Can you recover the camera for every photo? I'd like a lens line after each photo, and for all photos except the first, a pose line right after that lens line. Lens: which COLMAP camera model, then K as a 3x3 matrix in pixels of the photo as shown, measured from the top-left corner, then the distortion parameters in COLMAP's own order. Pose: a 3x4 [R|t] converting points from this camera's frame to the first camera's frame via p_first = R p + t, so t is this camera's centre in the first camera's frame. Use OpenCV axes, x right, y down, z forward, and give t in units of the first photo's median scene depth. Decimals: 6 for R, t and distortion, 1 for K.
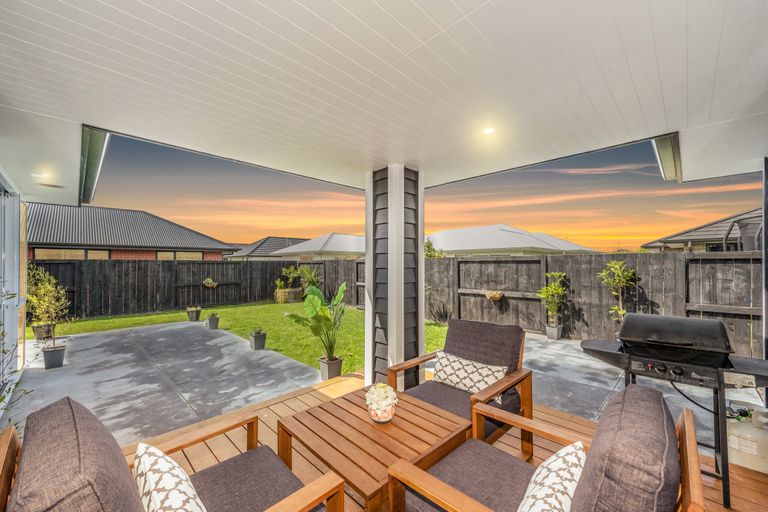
lens RADIAL K [[308.5, 0, 382.8], [0, 308.5, 256.4], [0, 0, 1]] dist [-0.000125, -0.000046]
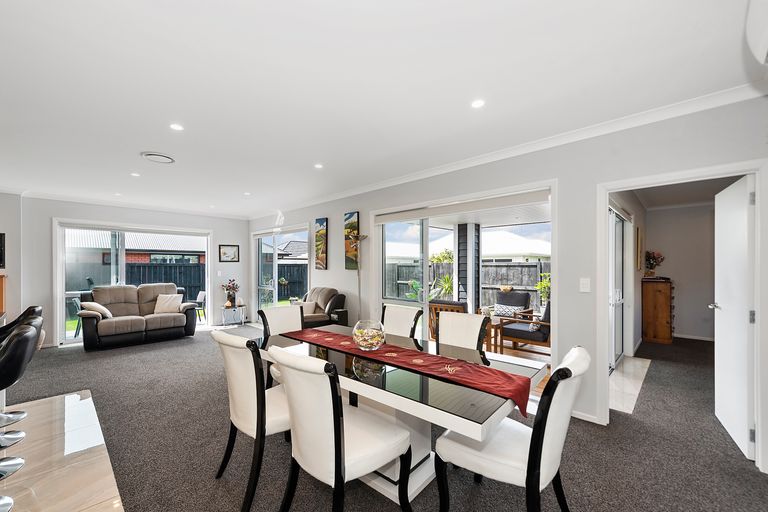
lens RADIAL K [[308.5, 0, 386.0], [0, 308.5, 261.3], [0, 0, 1]] dist [-0.000125, -0.000046]
pose [[0.999869, 0.001470, 0.016121, -0.233023], [-0.001646, 0.999940, 0.010866, -0.019105], [-0.016104, -0.010891, 0.999811, -0.459000]]
